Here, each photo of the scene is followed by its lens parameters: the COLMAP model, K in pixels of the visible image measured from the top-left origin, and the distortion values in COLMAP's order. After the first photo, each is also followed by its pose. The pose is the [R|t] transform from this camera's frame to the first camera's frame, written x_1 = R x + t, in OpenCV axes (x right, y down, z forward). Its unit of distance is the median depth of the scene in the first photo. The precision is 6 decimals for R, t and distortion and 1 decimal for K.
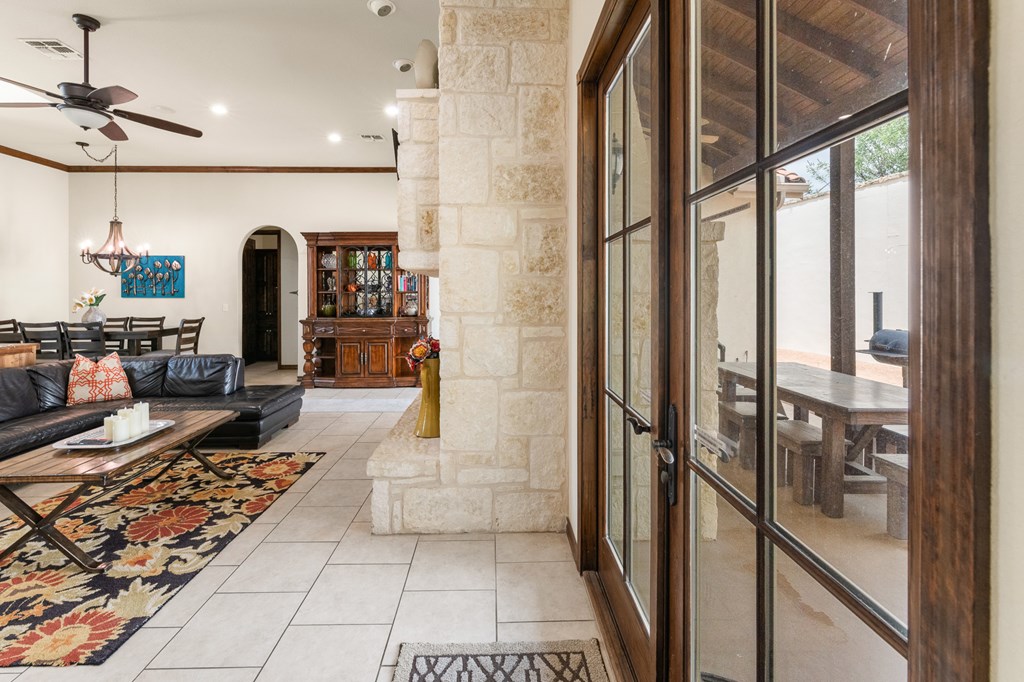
lens RADIAL K [[471.9, 0, 483.2], [0, 471.9, 290.3], [0, 0, 1]] dist [0.004429, -0.003676]
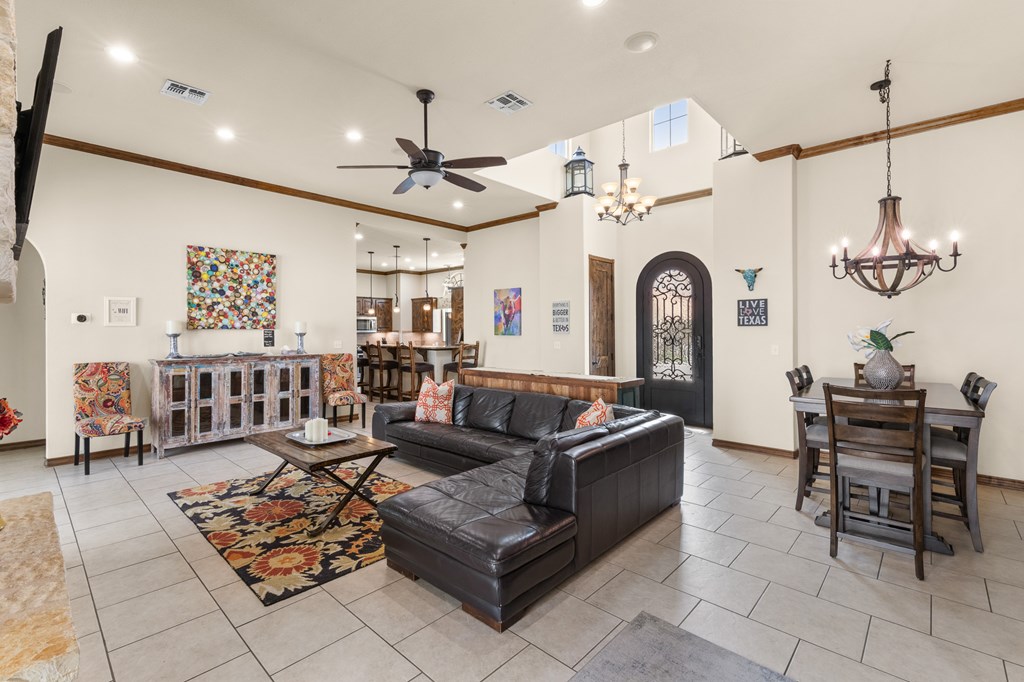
lens RADIAL K [[471.9, 0, 509.4], [0, 471.9, 332.6], [0, 0, 1]] dist [0.004429, -0.003676]
pose [[-0.678479, 0.006483, -0.734592, -0.161805], [0.008650, 0.999962, 0.000835, 0.016653], [0.734569, -0.005788, -0.678509, 2.333664]]
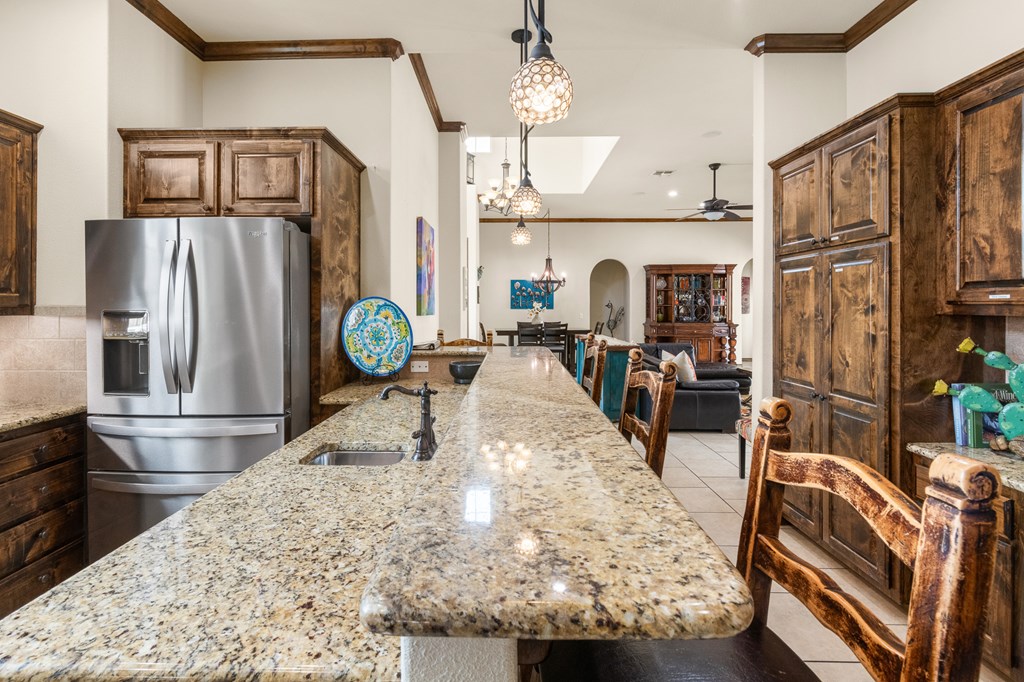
lens RADIAL K [[471.9, 0, 487.5], [0, 471.9, 302.7], [0, 0, 1]] dist [0.004429, -0.003676]
pose [[0.999885, -0.000105, -0.015141, -2.113497], [0.000069, 0.999997, -0.002351, -0.000325], [0.015141, 0.002349, 0.999883, -1.166274]]
